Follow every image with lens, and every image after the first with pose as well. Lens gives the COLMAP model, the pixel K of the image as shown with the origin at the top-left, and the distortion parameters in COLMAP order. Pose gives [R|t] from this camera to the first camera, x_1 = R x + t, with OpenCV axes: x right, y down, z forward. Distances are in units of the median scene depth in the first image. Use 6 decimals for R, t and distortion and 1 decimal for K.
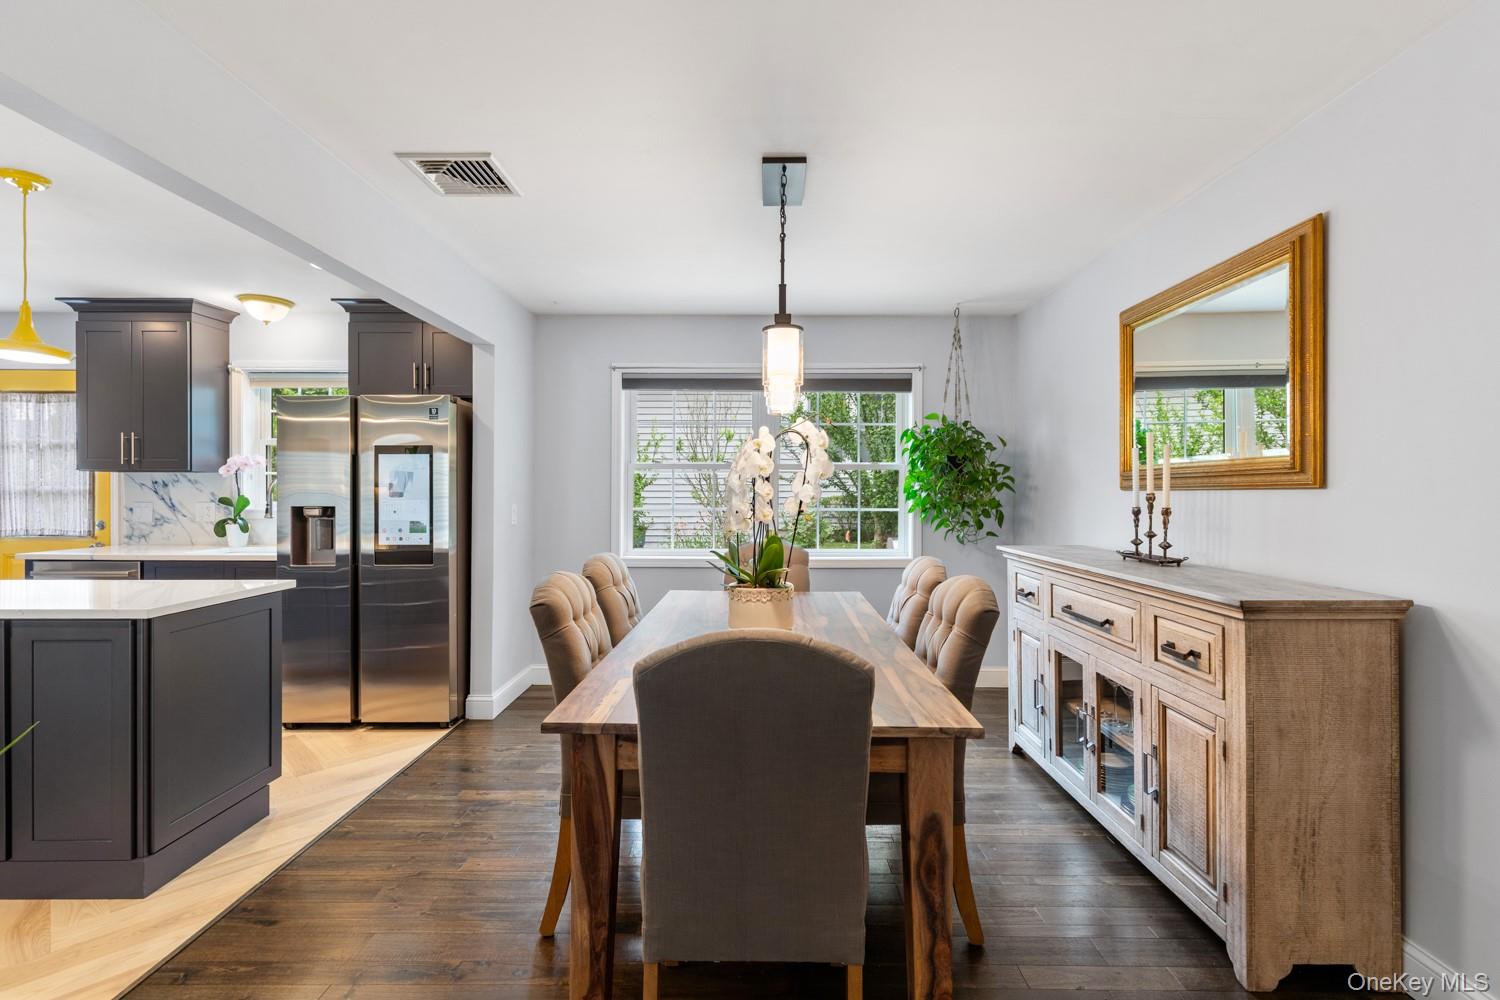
lens RADIAL K [[701.0, 0, 752.4], [0, 701.0, 491.2], [0, 0, 1]] dist [0.004642, -0.000451]
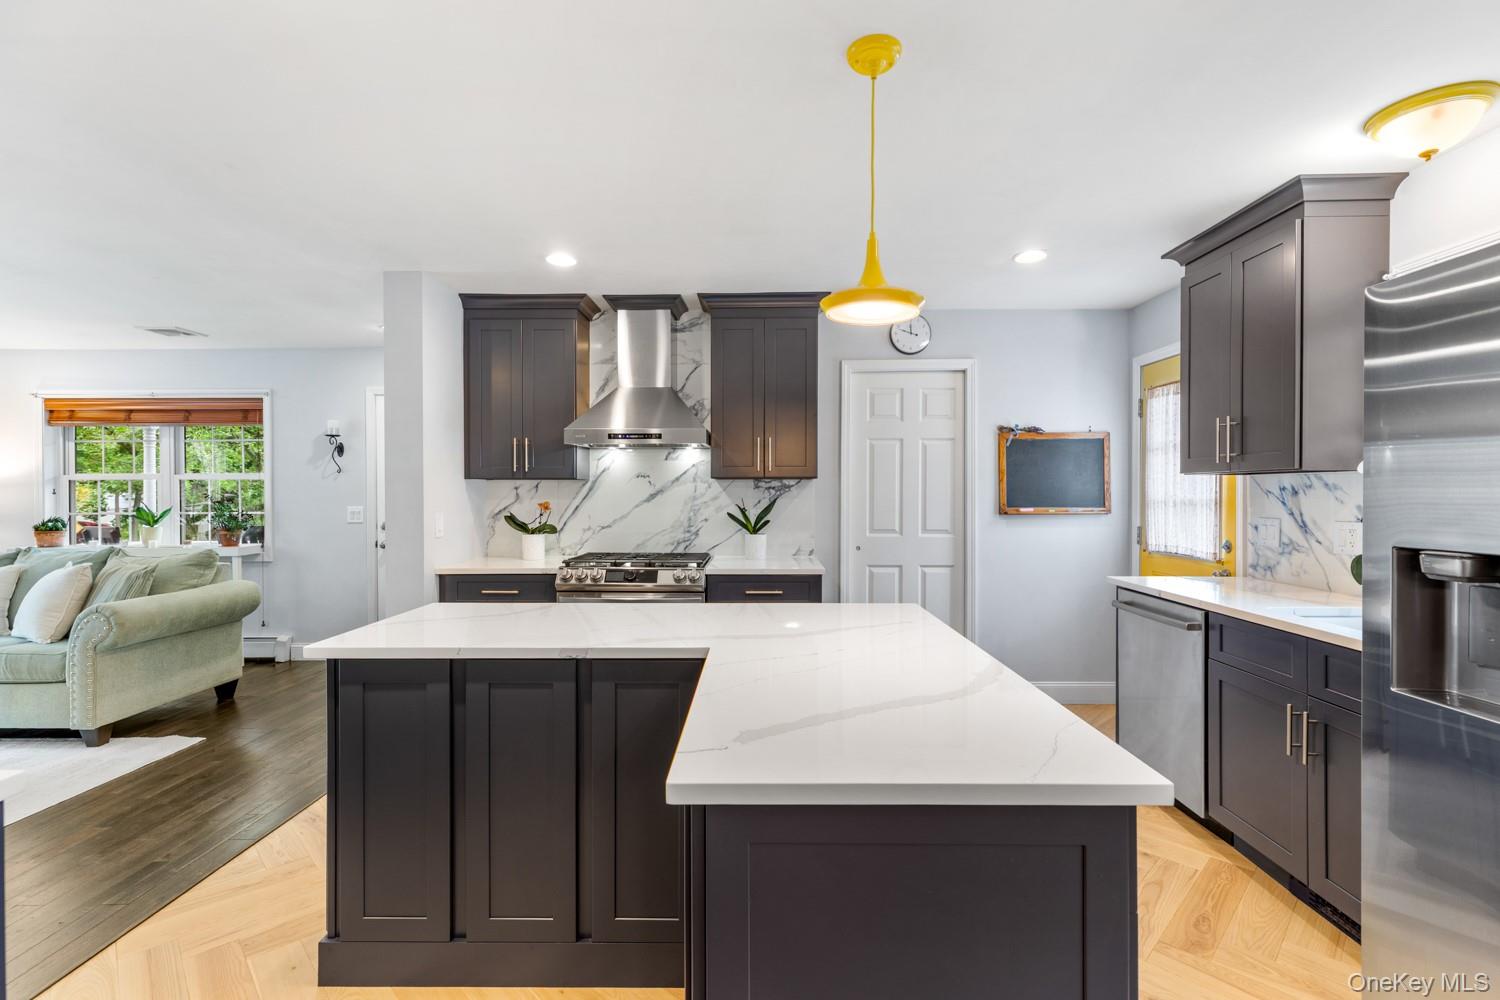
lens RADIAL K [[675.3, 0, 753.6], [0, 675.3, 498.9], [0, 0, 1]] dist [0.007142, -0.000446]
pose [[-0.000784, 0.007361, -0.999973, -0.249860], [0.001513, 0.999972, 0.007360, -0.010077], [0.999999, -0.001507, -0.000795, 0.600731]]
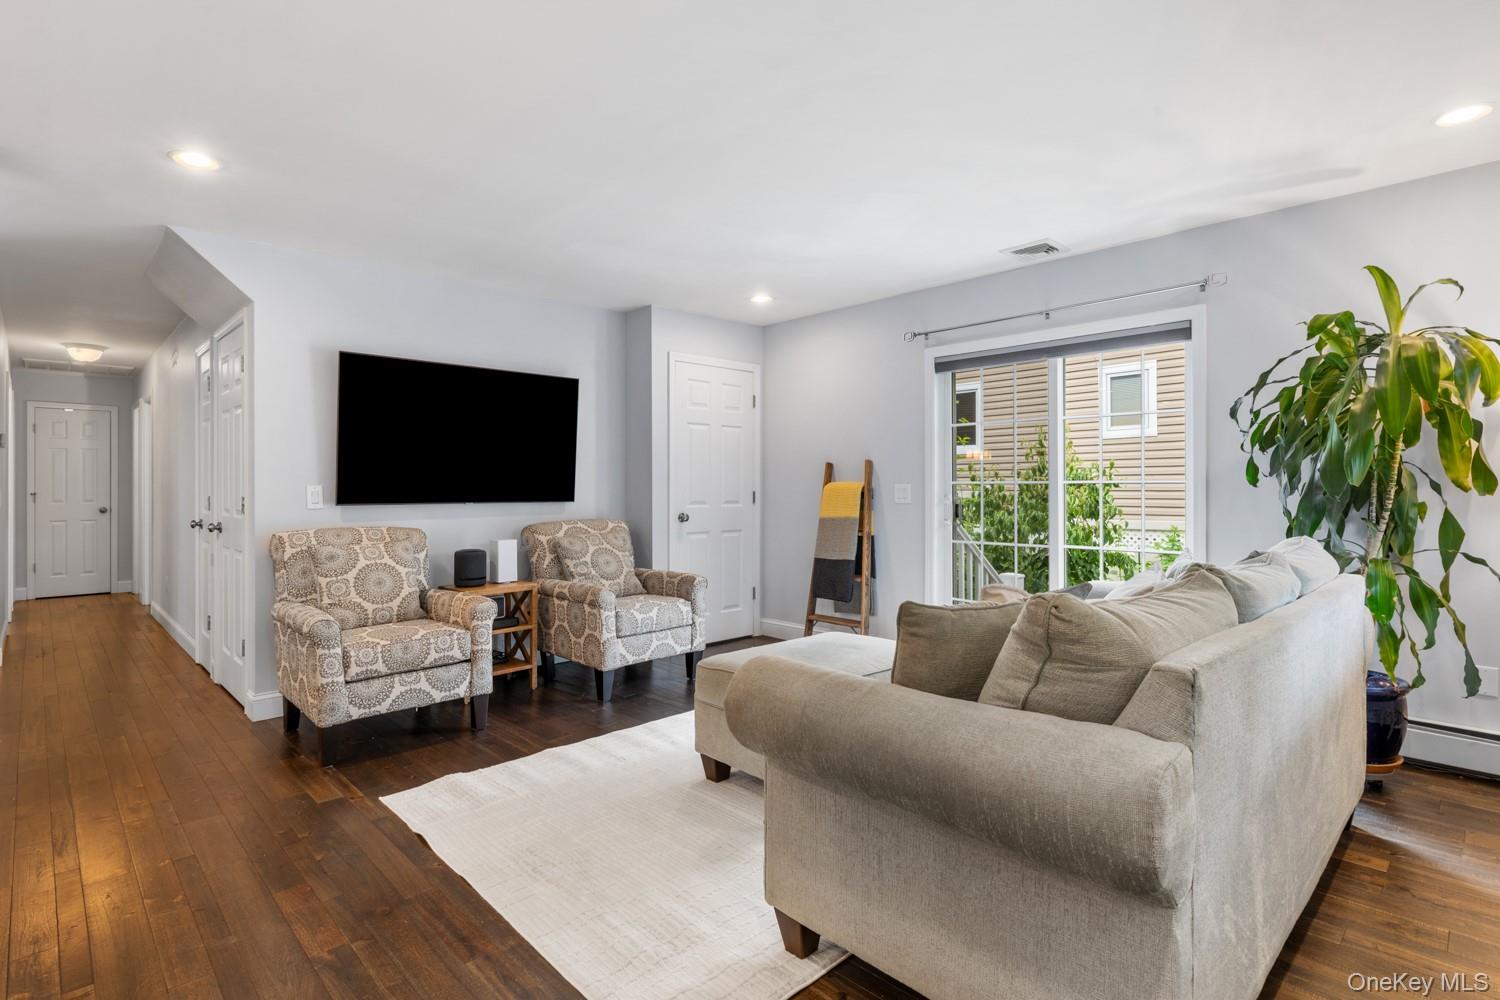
lens RADIAL K [[742.2, 0, 752.3], [0, 742.2, 473.9], [0, 0, 1]] dist [-0.009687, -0.000124]
pose [[-0.700026, 0.011838, 0.714019, -1.497626], [0.003498, 0.999907, -0.013148, 0.023690], [-0.714109, -0.006706, -0.700002, 0.072301]]
